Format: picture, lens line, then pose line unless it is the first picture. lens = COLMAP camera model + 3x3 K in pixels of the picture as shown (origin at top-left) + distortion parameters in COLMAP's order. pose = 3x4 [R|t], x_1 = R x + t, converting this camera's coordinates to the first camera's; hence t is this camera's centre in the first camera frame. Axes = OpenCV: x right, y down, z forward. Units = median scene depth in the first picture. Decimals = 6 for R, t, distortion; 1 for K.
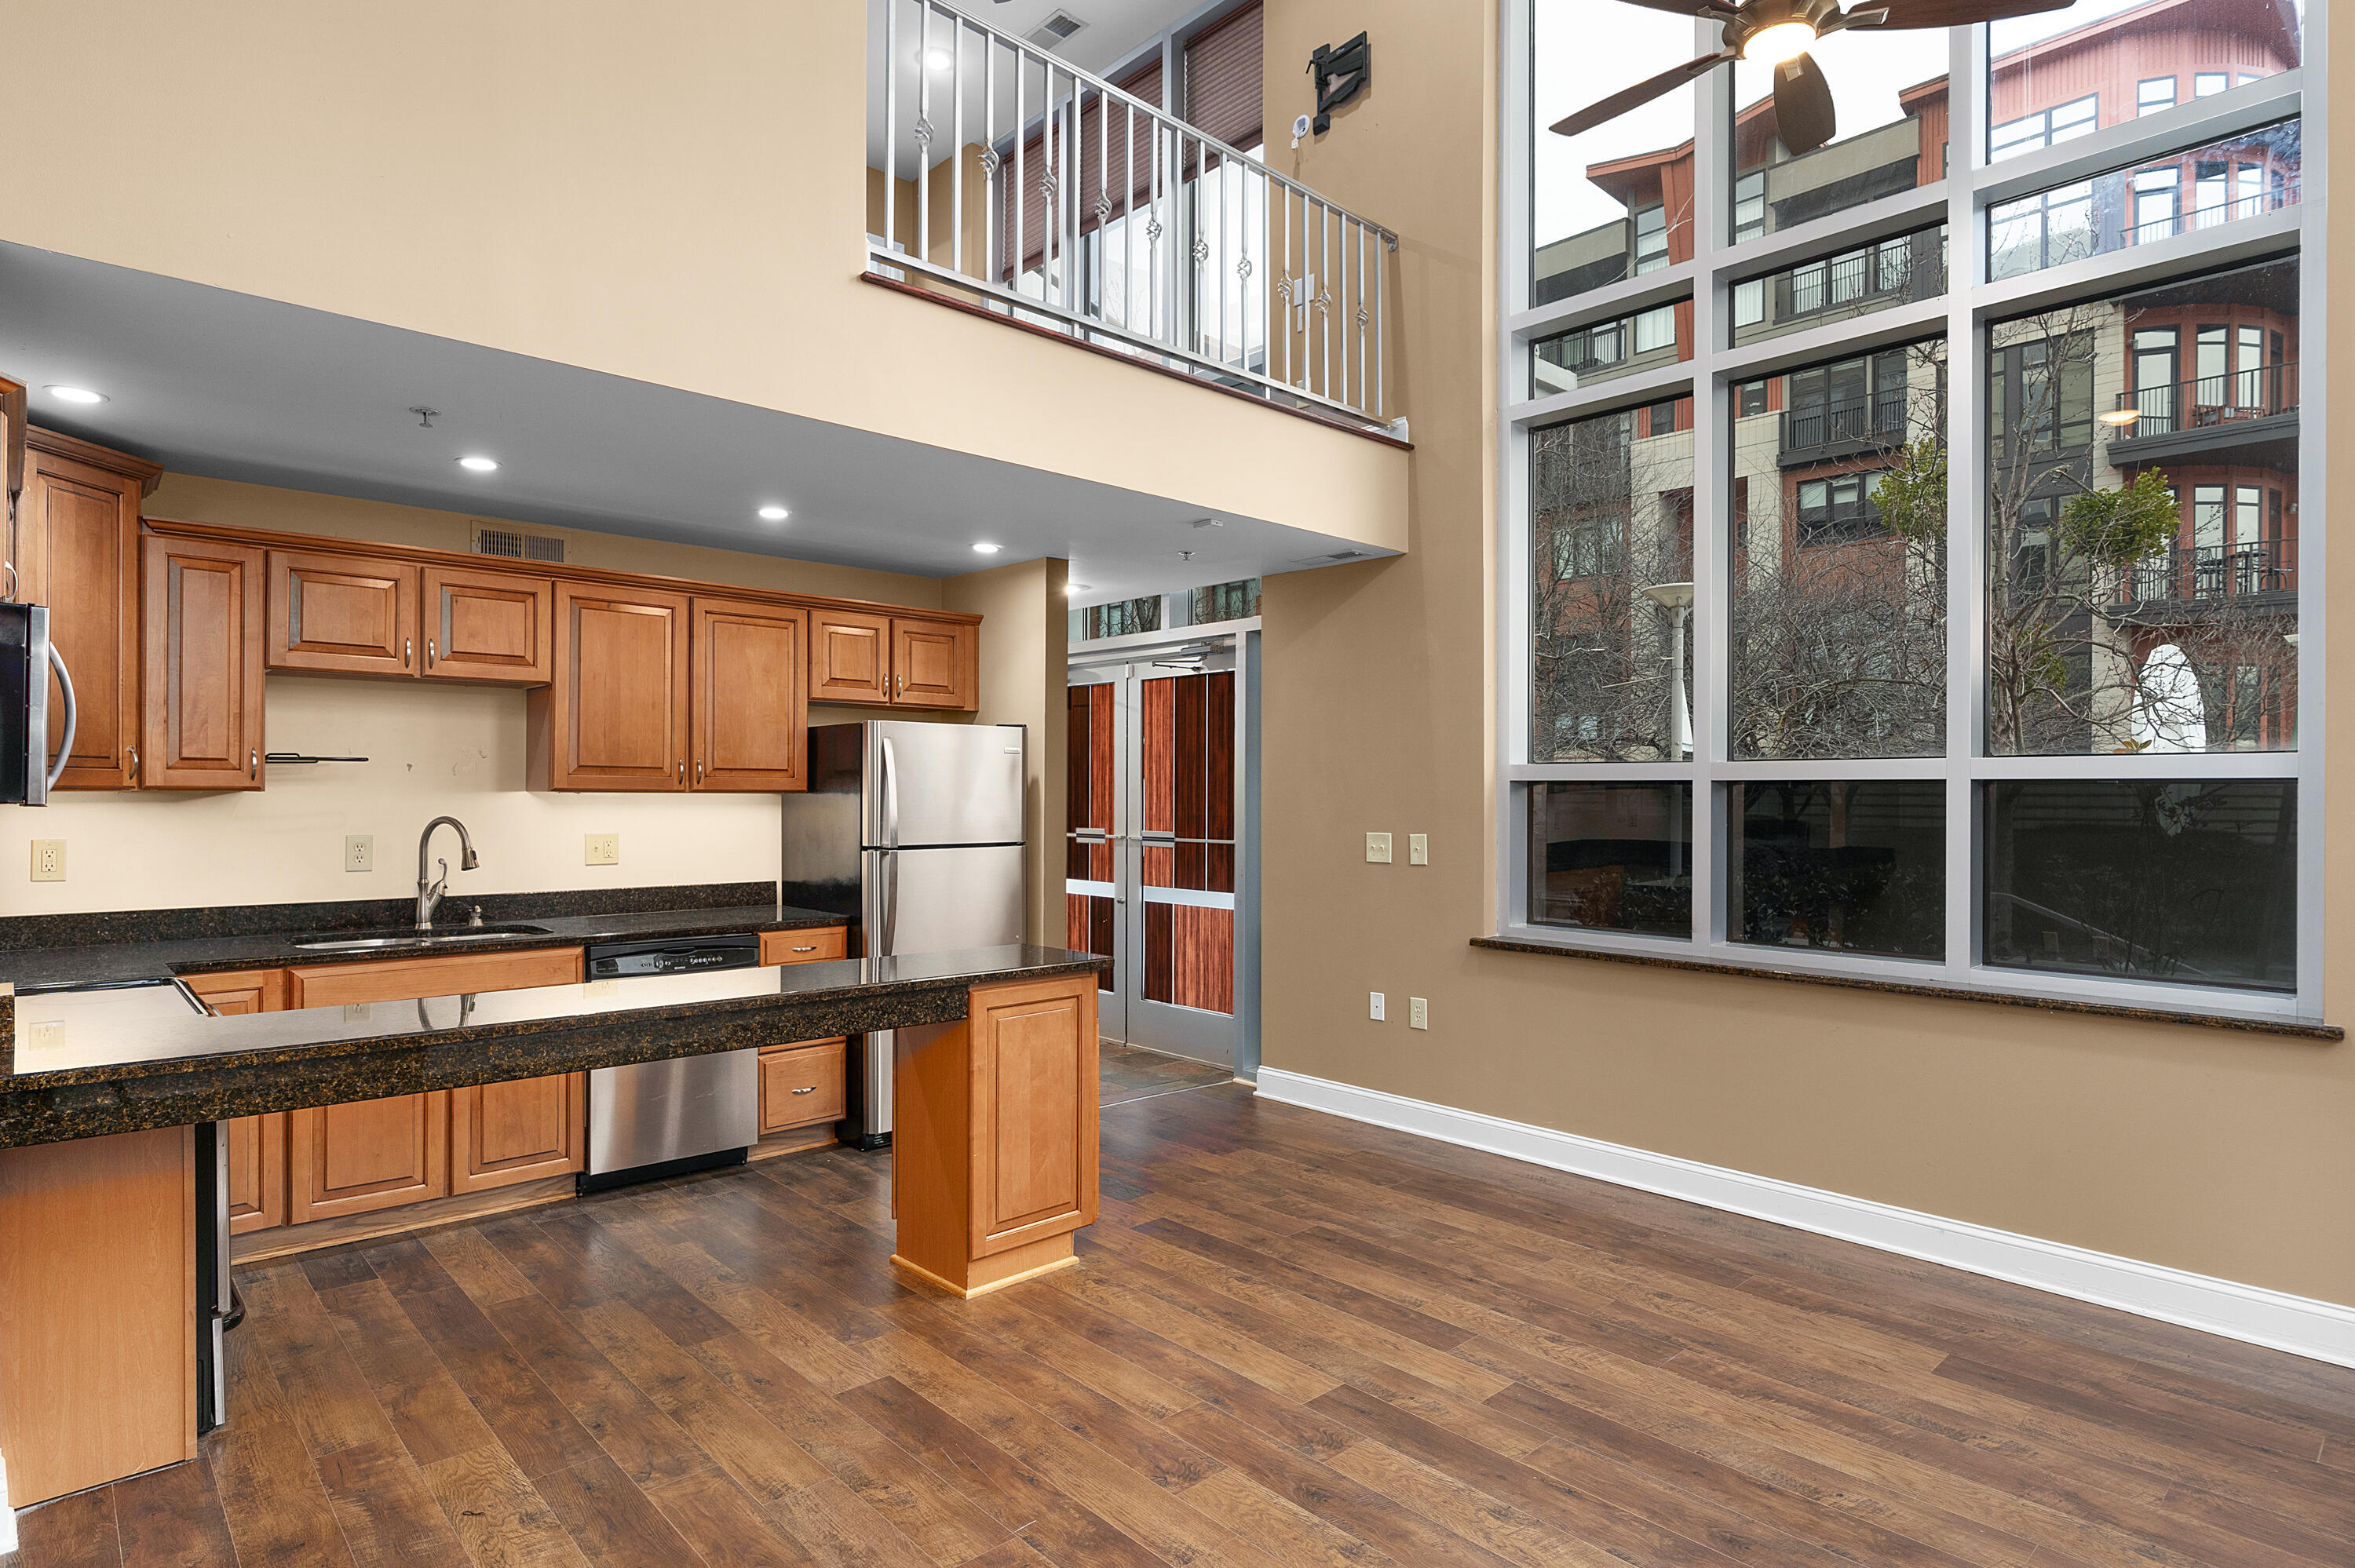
lens RADIAL K [[1241.4, 0, 1122.9], [0, 1241.4, 795.6], [0, 0, 1]] dist [-0.001322, 0.001418]
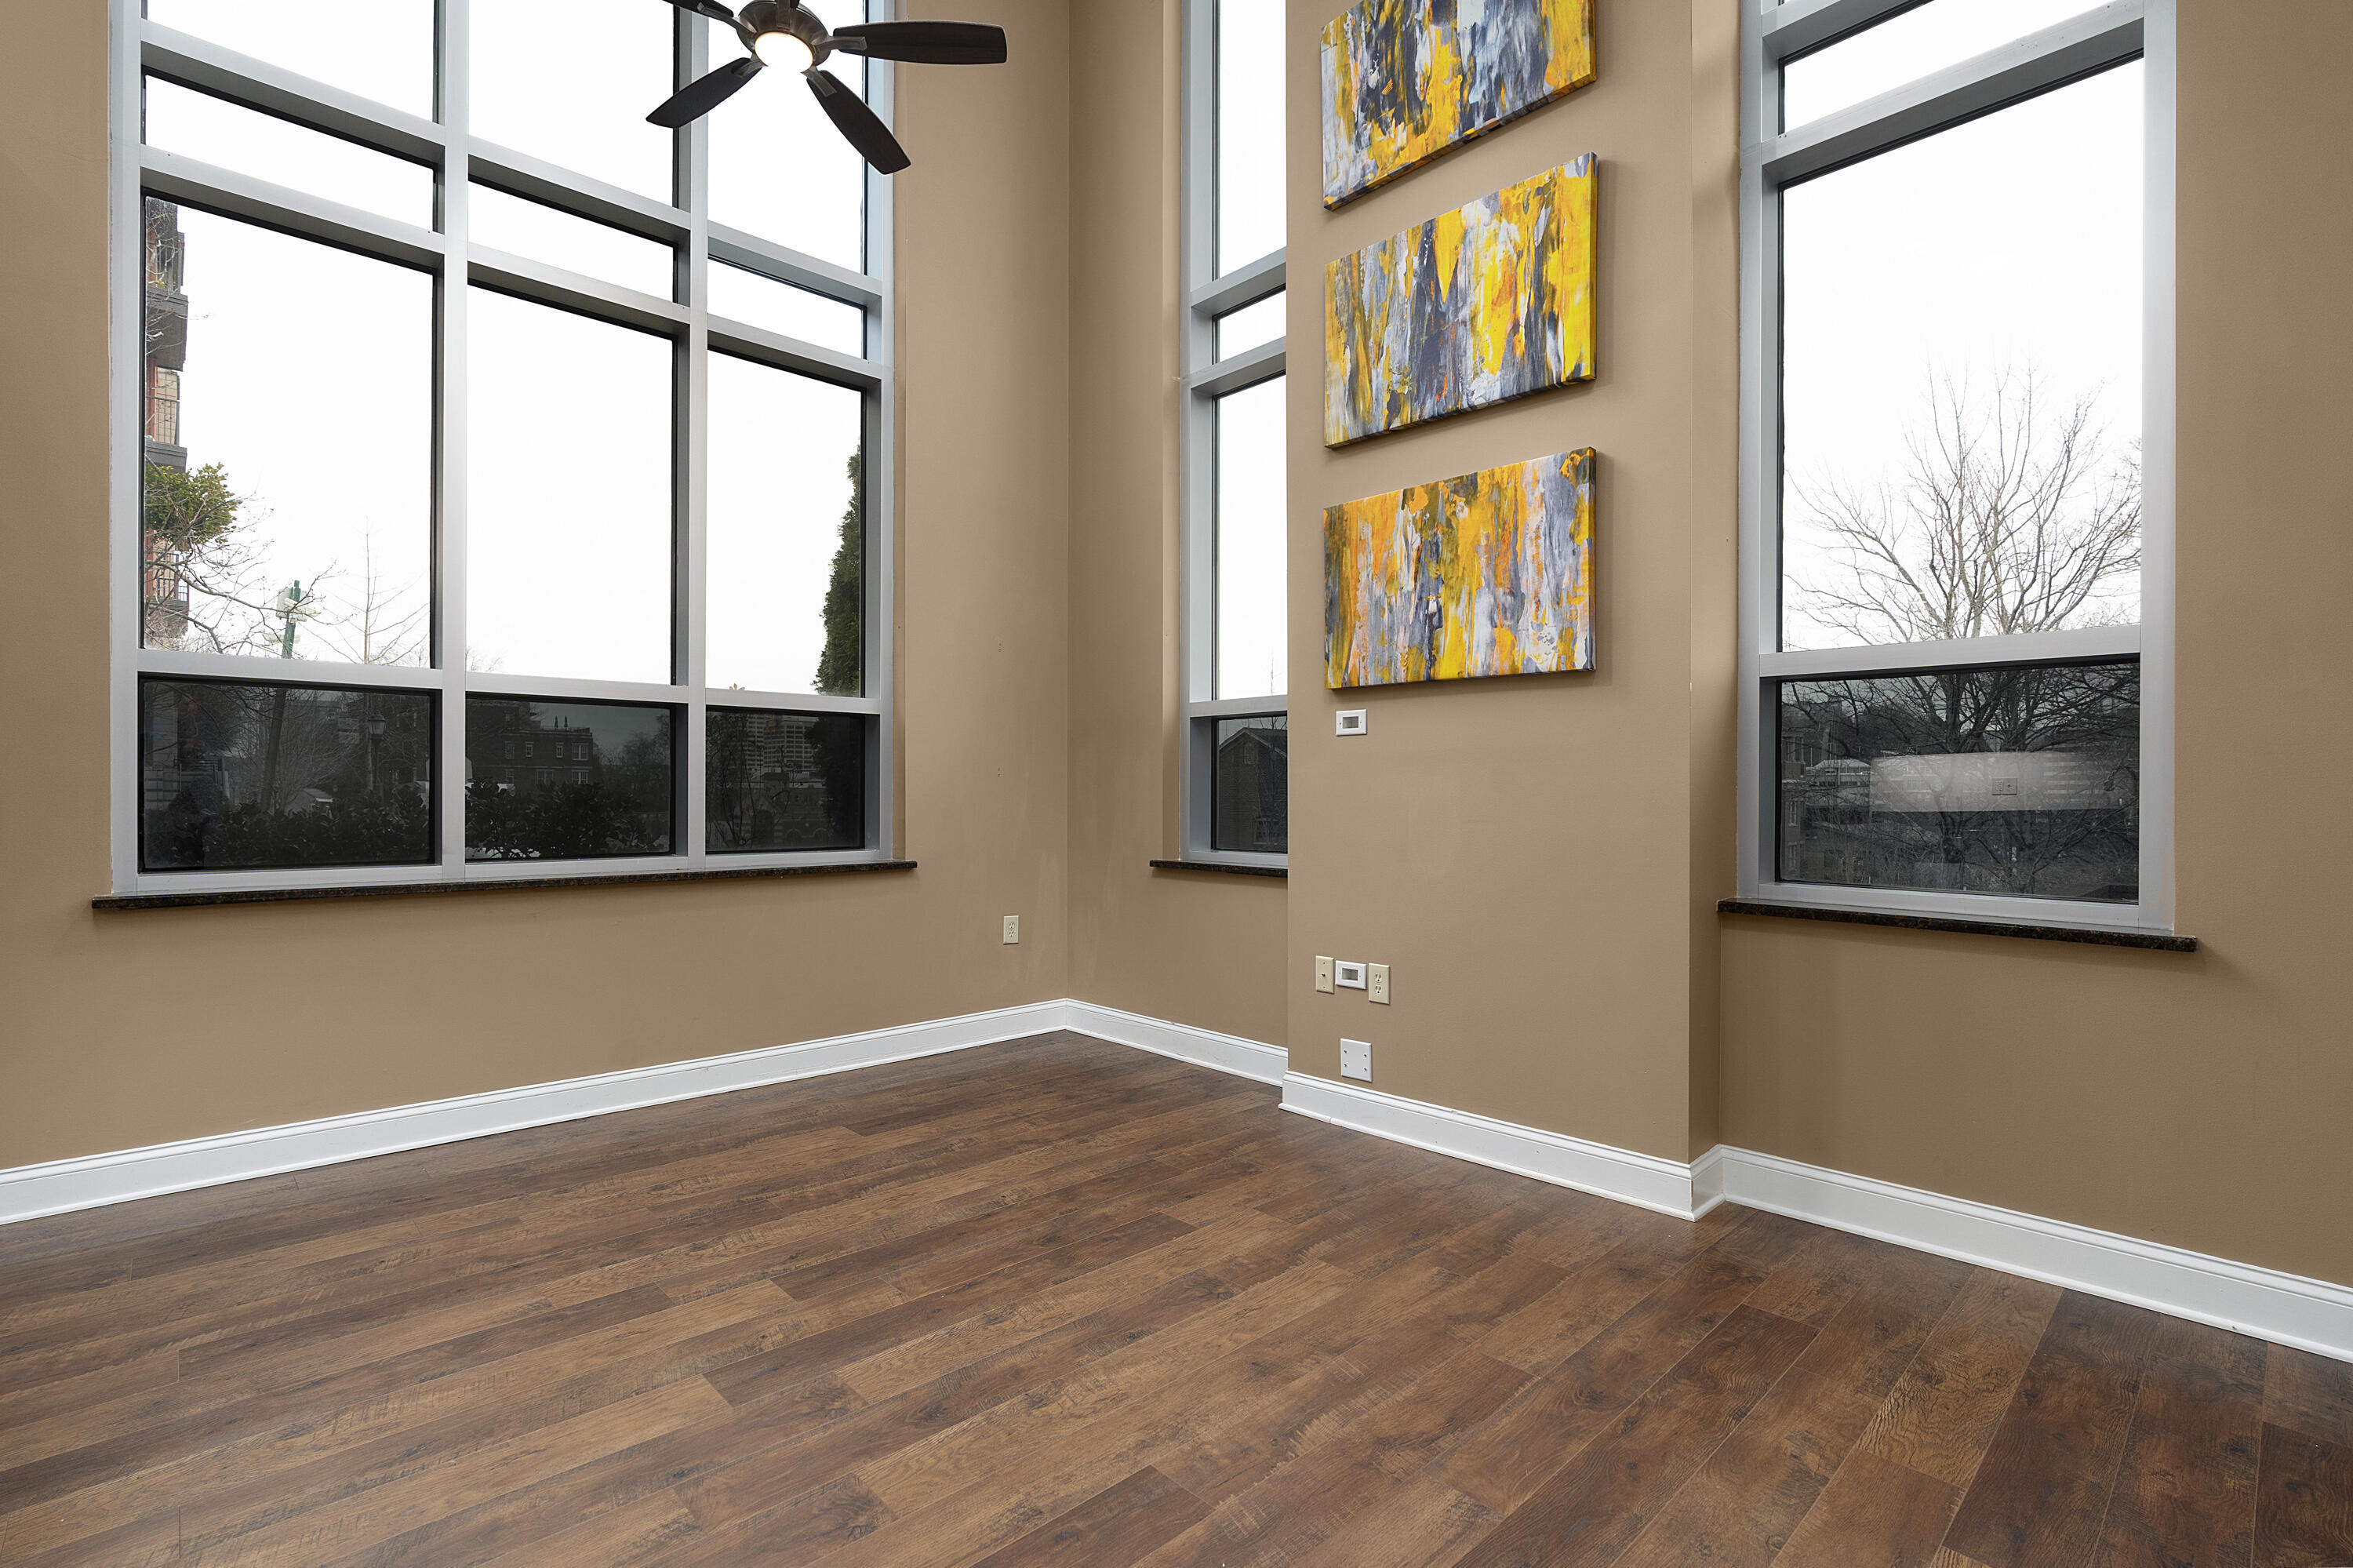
lens RADIAL K [[1073.2, 0, 1176.5], [0, 1073.2, 784.0], [0, 0, 1]] dist [-0.009789, 0.000064]
pose [[-0.030720, 0.005331, 0.999514, -0.463975], [-0.001686, 0.999984, -0.005386, 0.080321], [-0.999527, -0.001850, -0.030710, 0.624242]]
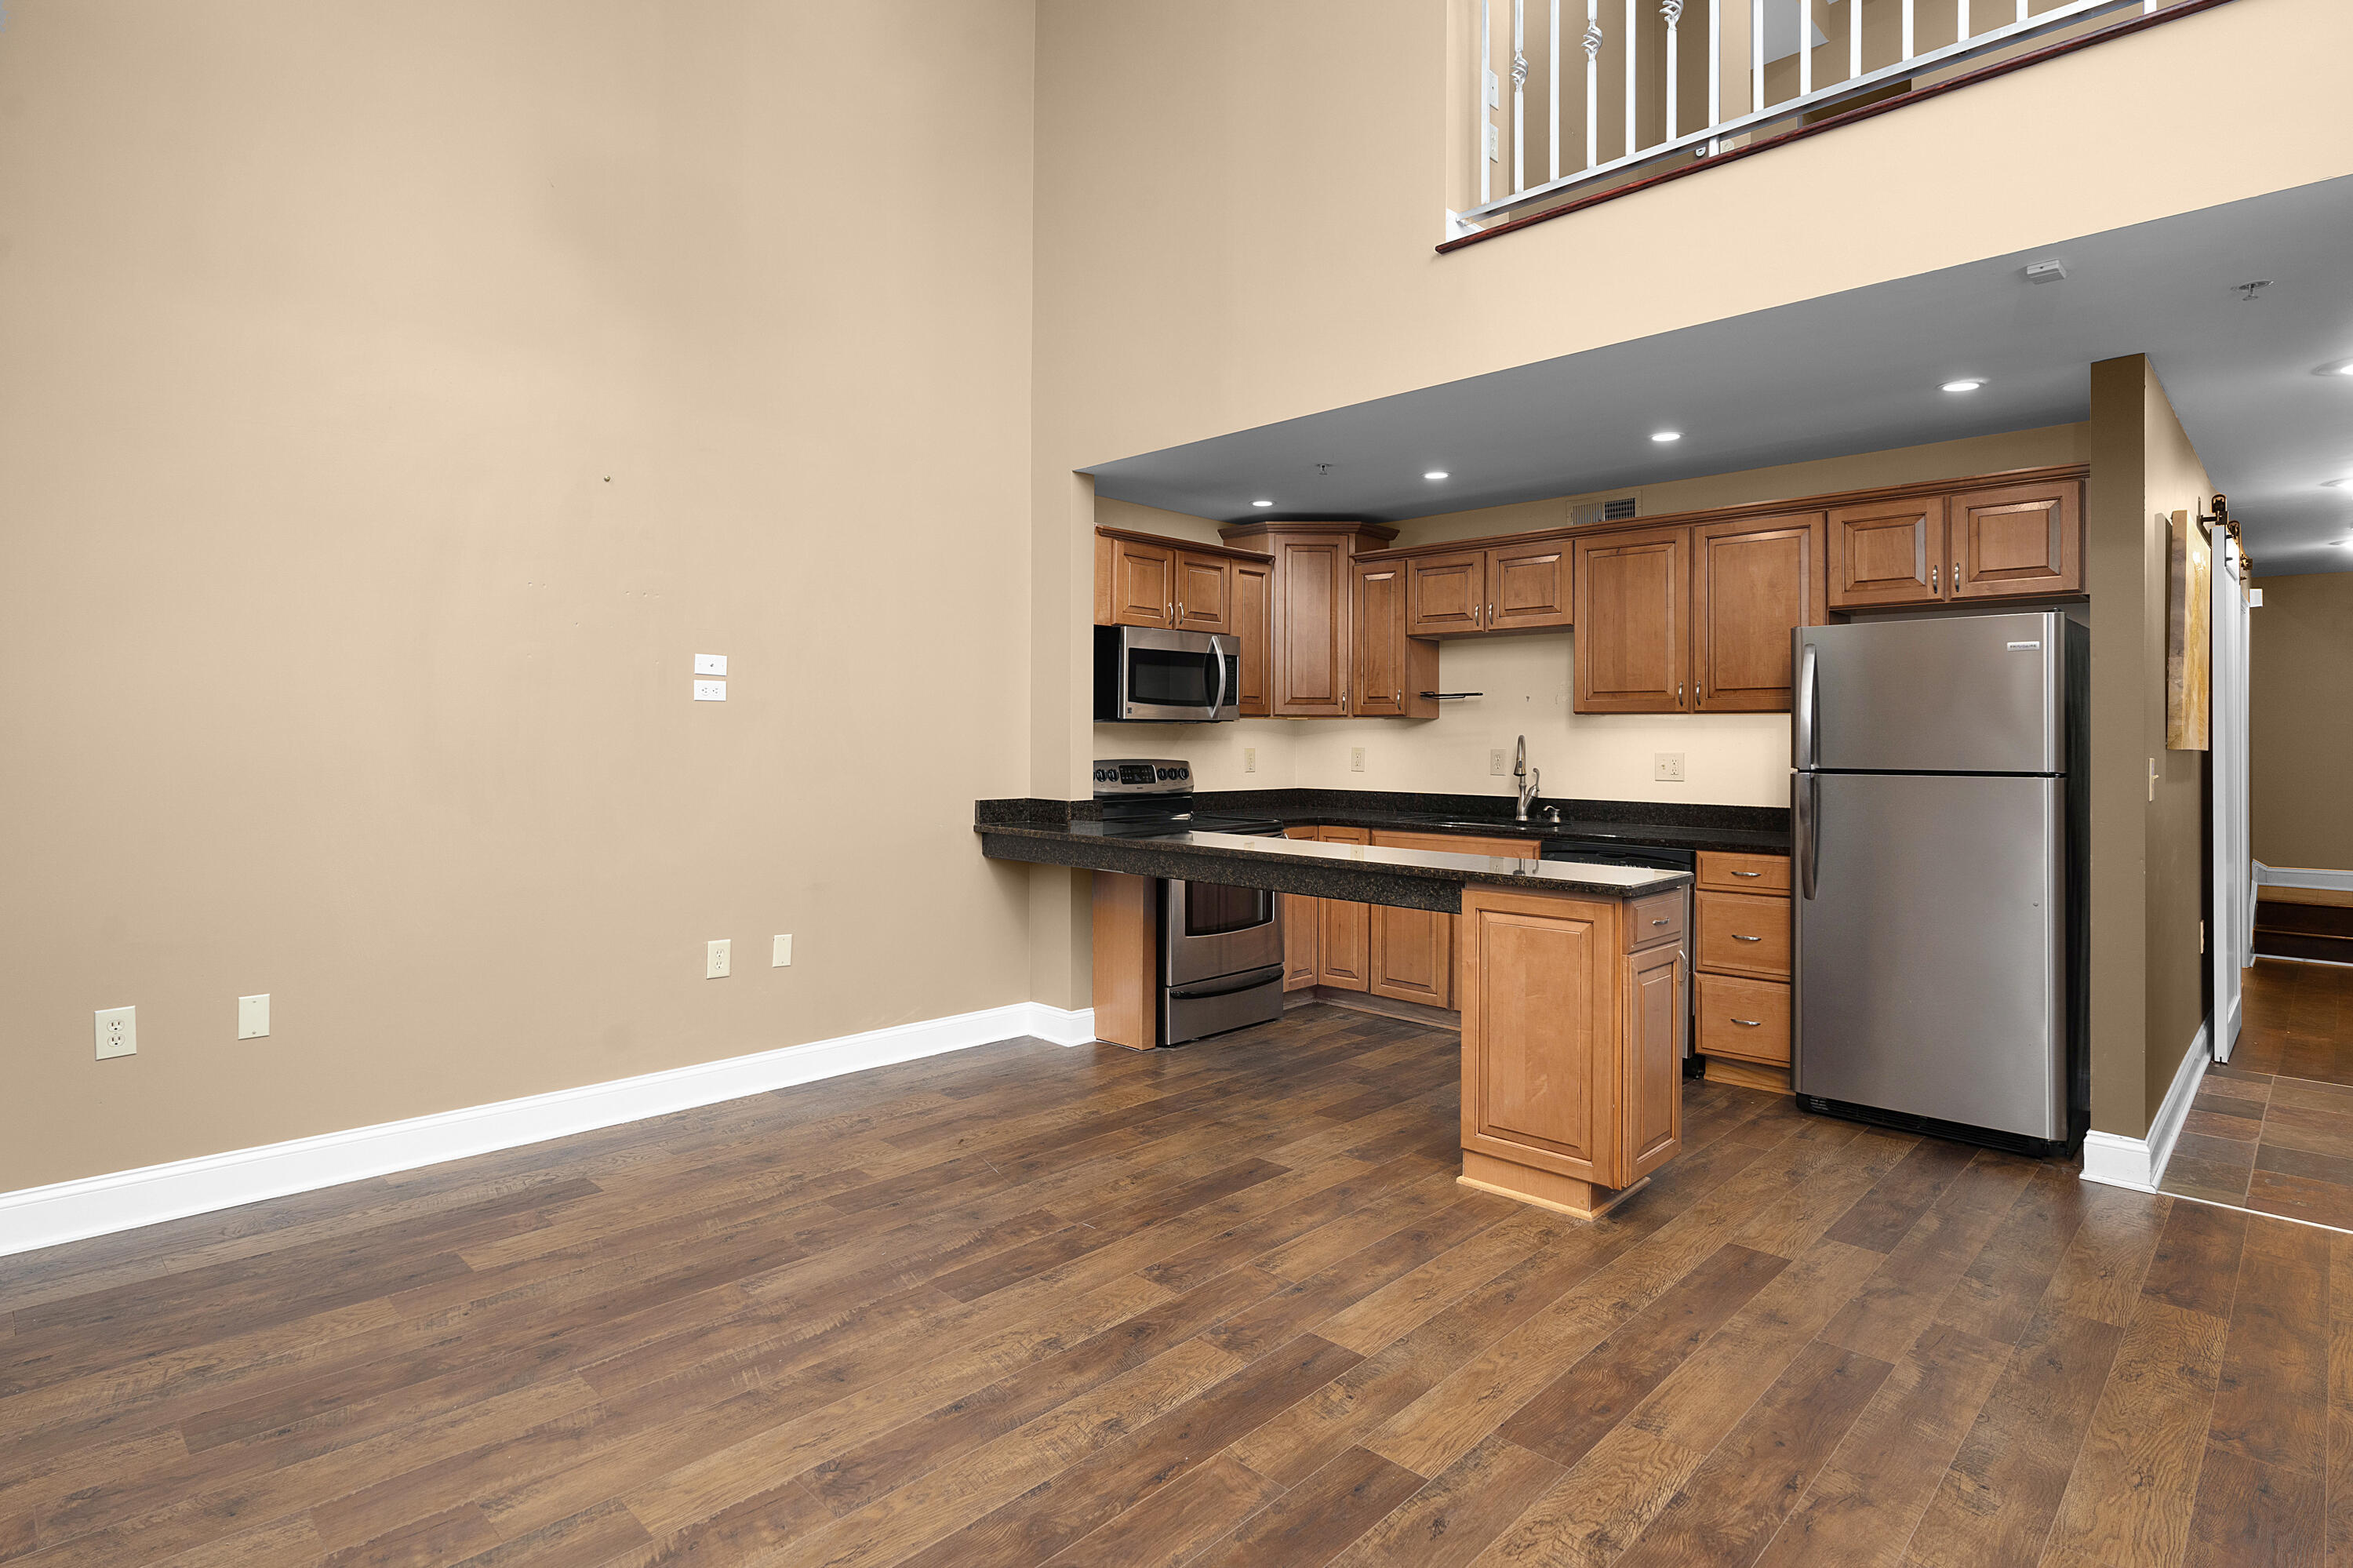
lens RADIAL K [[1195.5, 0, 1186.4], [0, 1195.5, 734.7], [0, 0, 1]] dist [0.000664, 0.000521]
pose [[0.079446, -0.007933, -0.996808, 0.885835], [-0.006399, 0.999944, -0.008468, 0.037917], [0.996819, 0.007051, 0.079391, 0.703461]]
